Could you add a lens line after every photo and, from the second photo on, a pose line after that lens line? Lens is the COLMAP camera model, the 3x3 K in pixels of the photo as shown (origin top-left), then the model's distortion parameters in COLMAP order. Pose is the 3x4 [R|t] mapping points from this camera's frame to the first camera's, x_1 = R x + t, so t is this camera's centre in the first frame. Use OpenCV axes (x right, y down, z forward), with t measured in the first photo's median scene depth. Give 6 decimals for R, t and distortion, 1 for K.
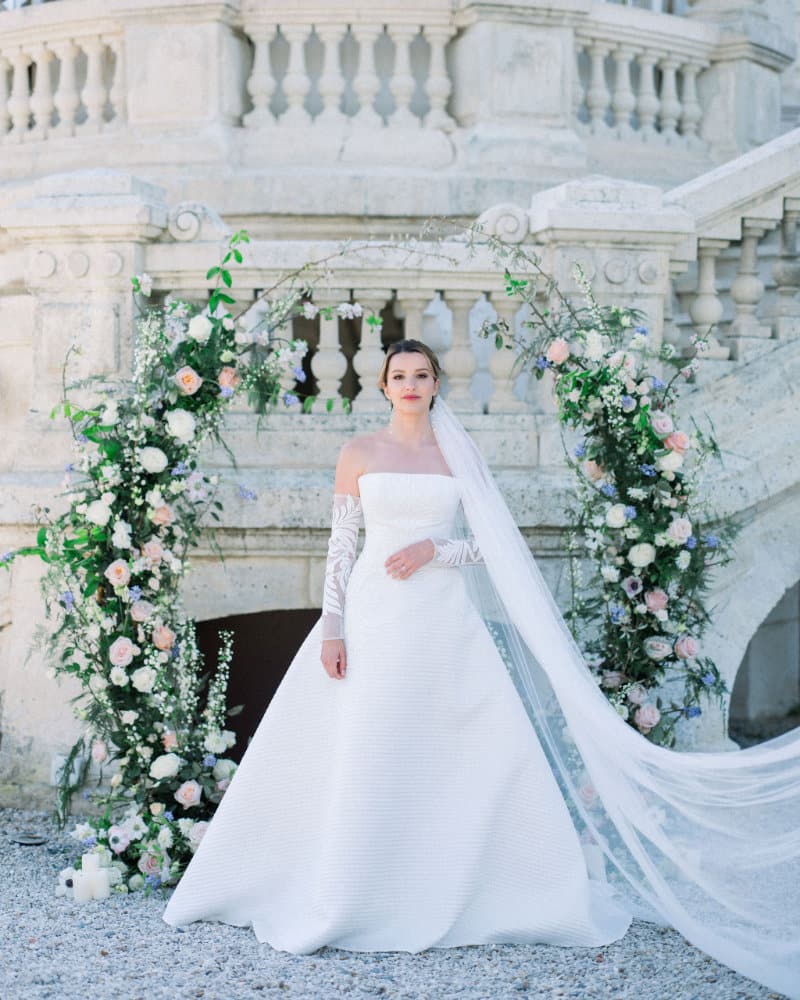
lens RADIAL K [[2138.1, 0, 400.0], [0, 2138.1, 500.0], [0, 0, 1]] dist [0.001789, 0.105333]
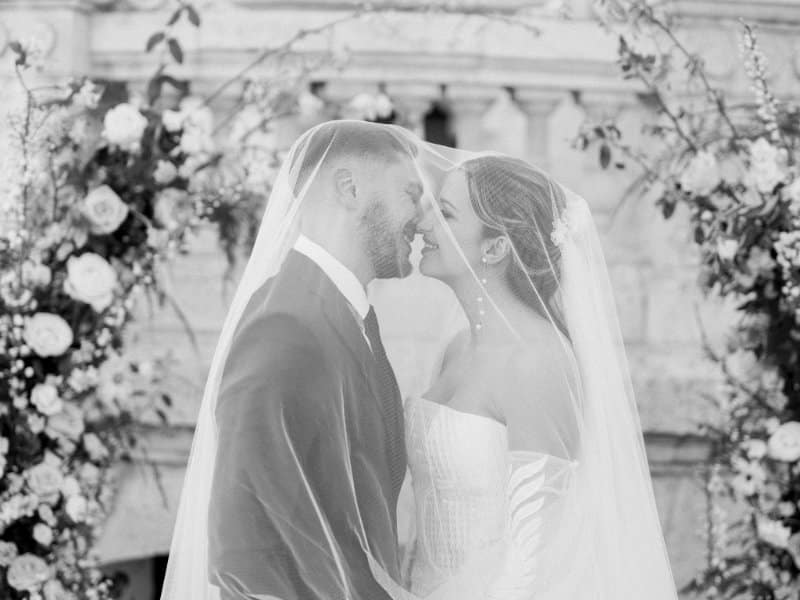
lens RADIAL K [[1679.1, 0, 400.0], [0, 1679.1, 300.0], [0, 0, 1]] dist [0.013992, 0.447380]
pose [[0.998996, 0.021742, -0.039168, 0.007194], [-0.021764, 0.999763, -0.000141, -0.031179], [0.039156, 0.000993, 0.999233, 0.508687]]
